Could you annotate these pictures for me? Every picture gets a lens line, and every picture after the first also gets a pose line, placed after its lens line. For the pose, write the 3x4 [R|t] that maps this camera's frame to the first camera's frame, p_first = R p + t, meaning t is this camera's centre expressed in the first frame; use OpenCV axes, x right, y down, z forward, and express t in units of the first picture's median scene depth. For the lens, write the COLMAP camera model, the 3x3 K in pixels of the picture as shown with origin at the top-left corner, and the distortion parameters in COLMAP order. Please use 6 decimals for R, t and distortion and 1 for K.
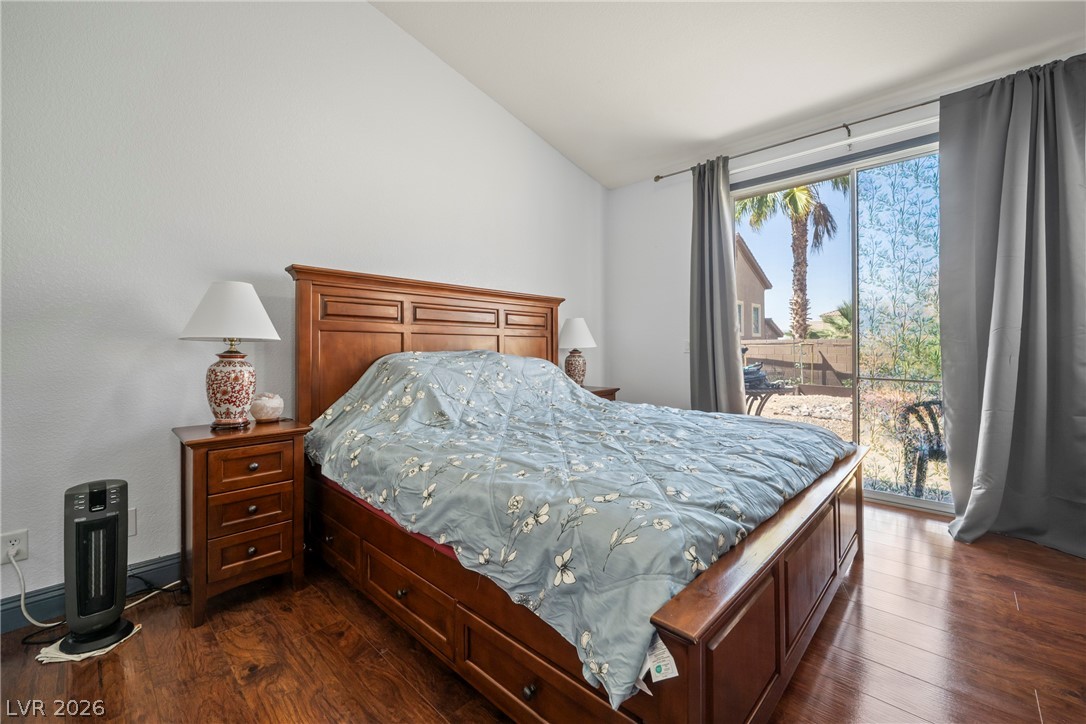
lens RADIAL K [[443.4, 0, 546.3], [0, 443.4, 350.7], [0, 0, 1]] dist [-0.002880, 0.000579]
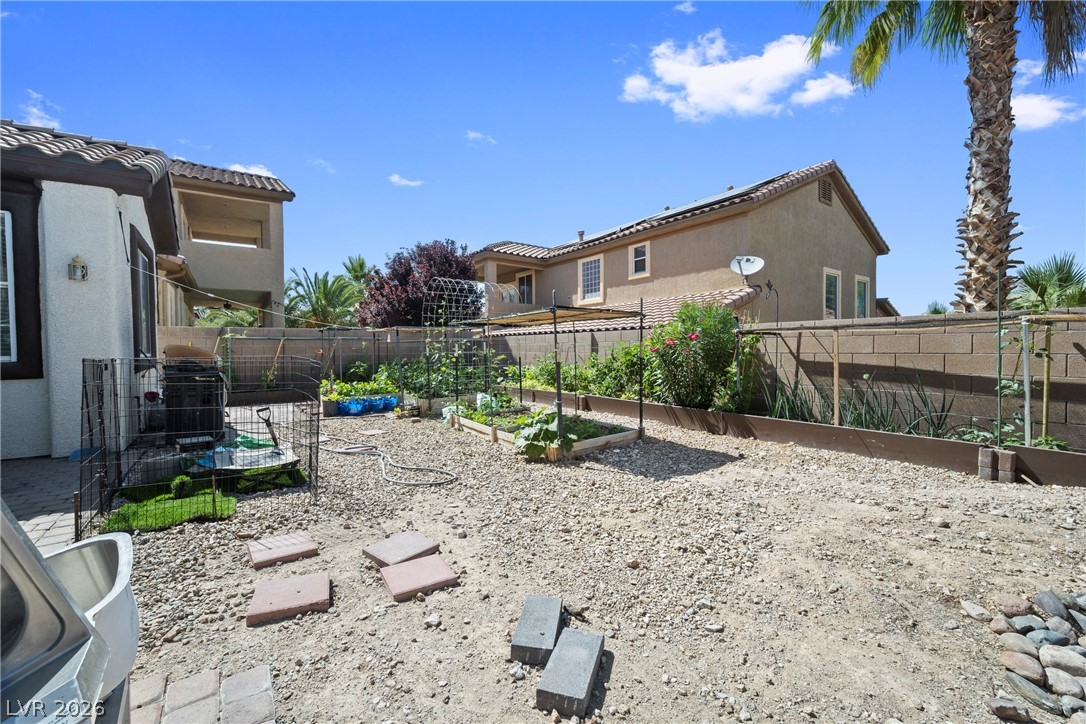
lens RADIAL K [[443.4, 0, 539.2], [0, 443.4, 359.7], [0, 0, 1]] dist [-0.002880, 0.000579]
pose [[0.982859, 0.000944, -0.184354, 0.250959], [0.003663, 0.999689, 0.024651, 0.003024], [0.184320, -0.024904, 0.982551, 0.535630]]
